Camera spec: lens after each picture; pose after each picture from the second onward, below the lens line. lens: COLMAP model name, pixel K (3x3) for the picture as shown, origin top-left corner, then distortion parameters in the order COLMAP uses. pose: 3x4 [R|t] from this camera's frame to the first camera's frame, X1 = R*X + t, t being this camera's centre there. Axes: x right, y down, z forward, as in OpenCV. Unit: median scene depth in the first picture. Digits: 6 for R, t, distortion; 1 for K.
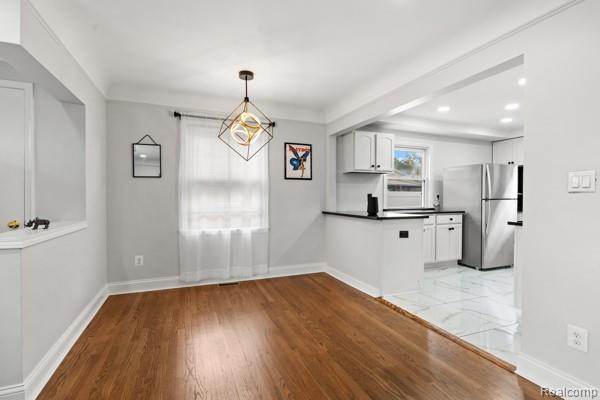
lens RADIAL K [[286.8, 0, 300.2], [0, 286.8, 200.1], [0, 0, 1]] dist [0.002272, 0.000968]
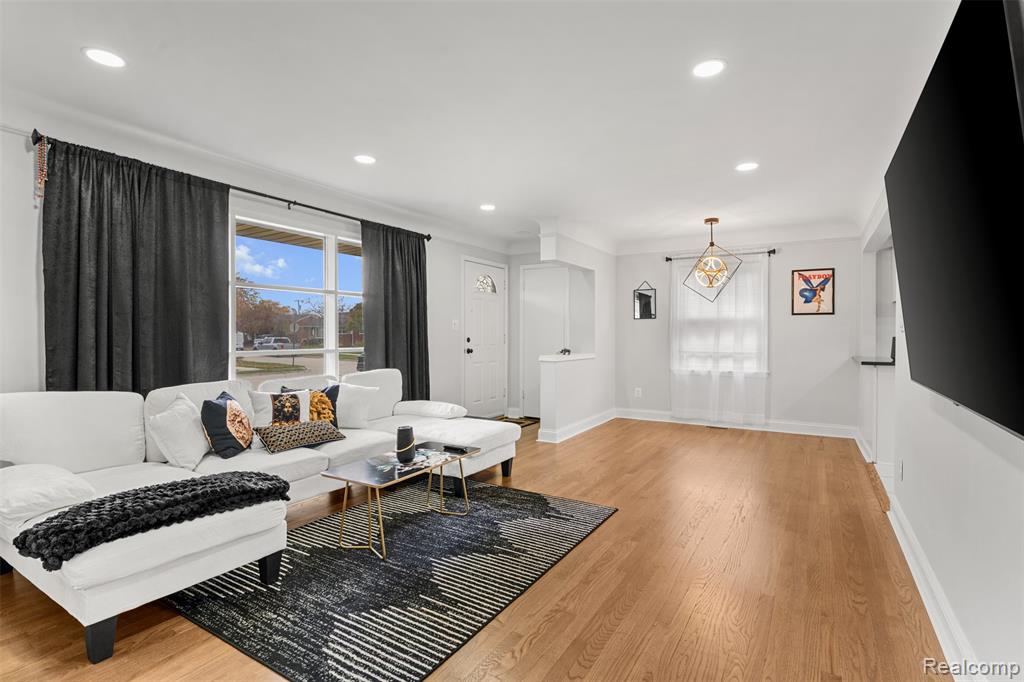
lens RADIAL K [[489.6, 0, 515.4], [0, 489.6, 335.6], [0, 0, 1]] dist [0.002272, 0.000968]
pose [[0.604507, 0.004333, -0.796588, 0.601073], [-0.010572, 0.999941, -0.002584, -0.002108], [0.796530, 0.009984, 0.604517, -0.489464]]
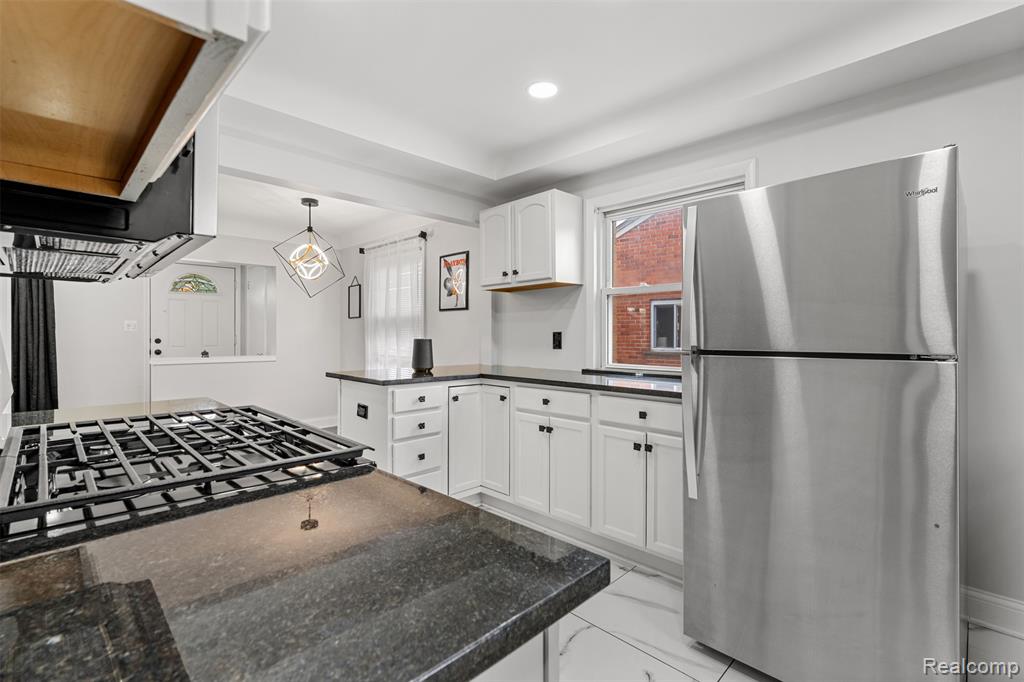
lens RADIAL K [[466.1, 0, 509.3], [0, 466.1, 339.0], [0, 0, 1]] dist [-0.000468, -0.000012]
pose [[0.402671, 0.005284, -0.915330, 1.036854], [-0.010556, 0.999944, 0.001128, -0.011087], [0.915284, 0.009208, 0.402704, 0.729481]]
